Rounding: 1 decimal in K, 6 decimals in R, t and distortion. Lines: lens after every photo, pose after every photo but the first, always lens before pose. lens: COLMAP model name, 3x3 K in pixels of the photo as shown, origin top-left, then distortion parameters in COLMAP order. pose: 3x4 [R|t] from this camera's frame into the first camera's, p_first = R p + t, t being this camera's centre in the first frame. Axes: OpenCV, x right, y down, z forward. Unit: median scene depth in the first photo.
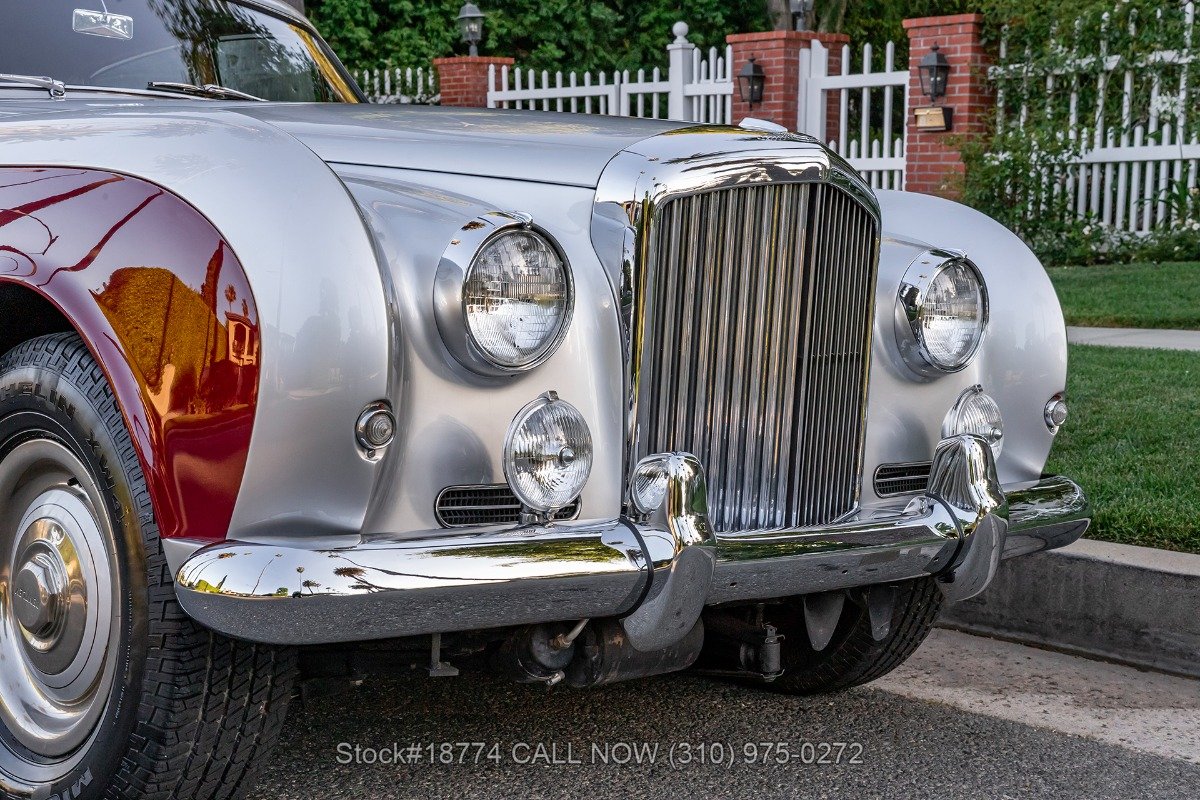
lens RADIAL K [[1648.5, 0, 600.0], [0, 1648.5, 400.0], [0, 0, 1]] dist [0.123764, 0.034385]
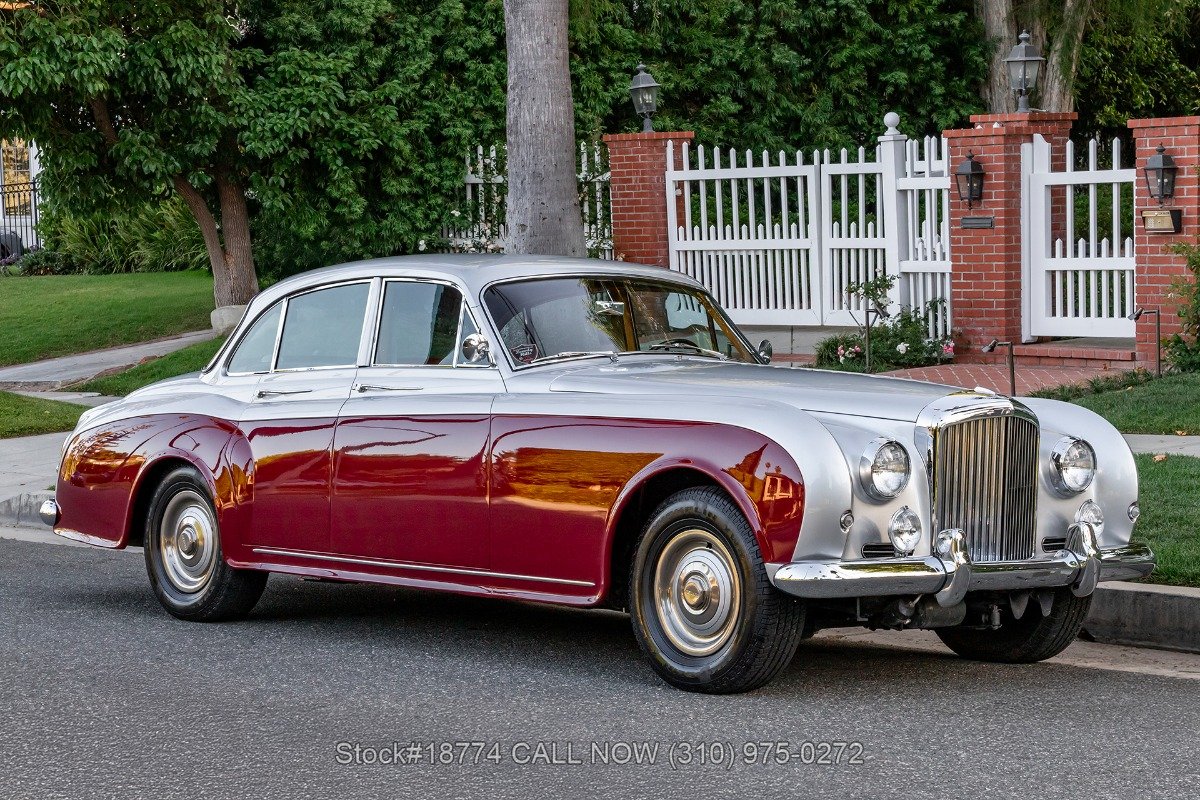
lens RADIAL K [[2500.2, 0, 600.0], [0, 2500.2, 400.0], [0, 0, 1]] dist [0.280873, -0.174643]
pose [[0.998100, -0.025179, -0.056236, -0.047444], [0.022361, 0.998489, -0.050197, 0.002713], [0.057415, 0.048844, 0.997155, -0.500402]]
